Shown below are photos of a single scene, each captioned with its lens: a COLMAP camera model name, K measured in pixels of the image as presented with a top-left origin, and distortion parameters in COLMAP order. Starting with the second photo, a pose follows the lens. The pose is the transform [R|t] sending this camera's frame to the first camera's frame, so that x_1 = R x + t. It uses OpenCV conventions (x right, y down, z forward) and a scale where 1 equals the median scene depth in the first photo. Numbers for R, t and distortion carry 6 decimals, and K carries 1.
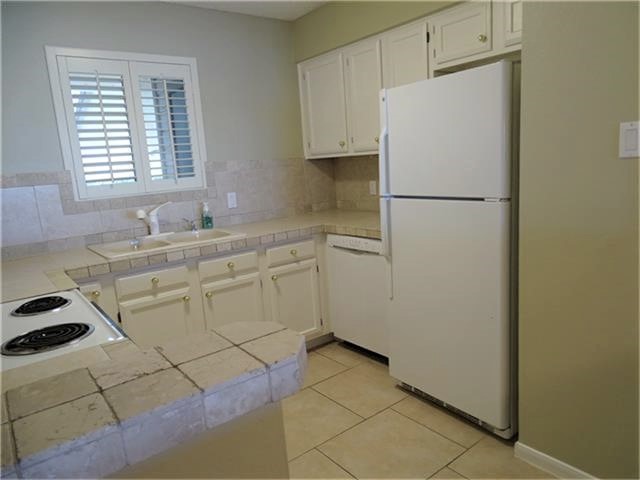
lens RADIAL K [[458.3, 0, 322.2], [0, 458.3, 240.6], [0, 0, 1]] dist [0.004363, 0.001896]
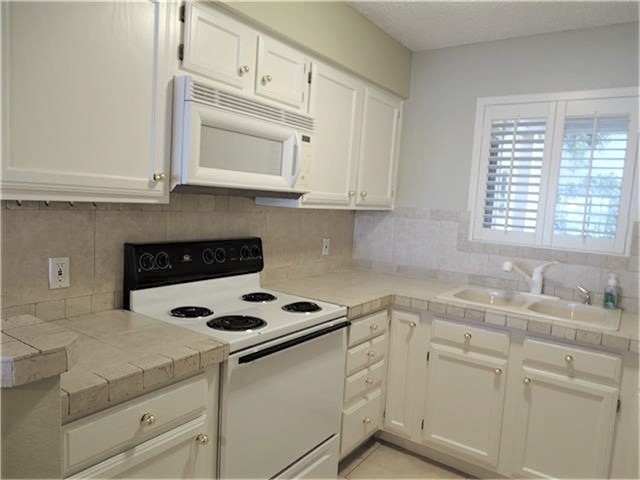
lens RADIAL K [[458.3, 0, 322.5], [0, 458.3, 240.6], [0, 0, 1]] dist [0.004363, 0.001896]
pose [[0.312650, 0.174643, -0.933675, 0.339569], [-0.253154, 0.962720, 0.095305, -0.101983], [0.915512, 0.206567, 0.345206, 0.338573]]
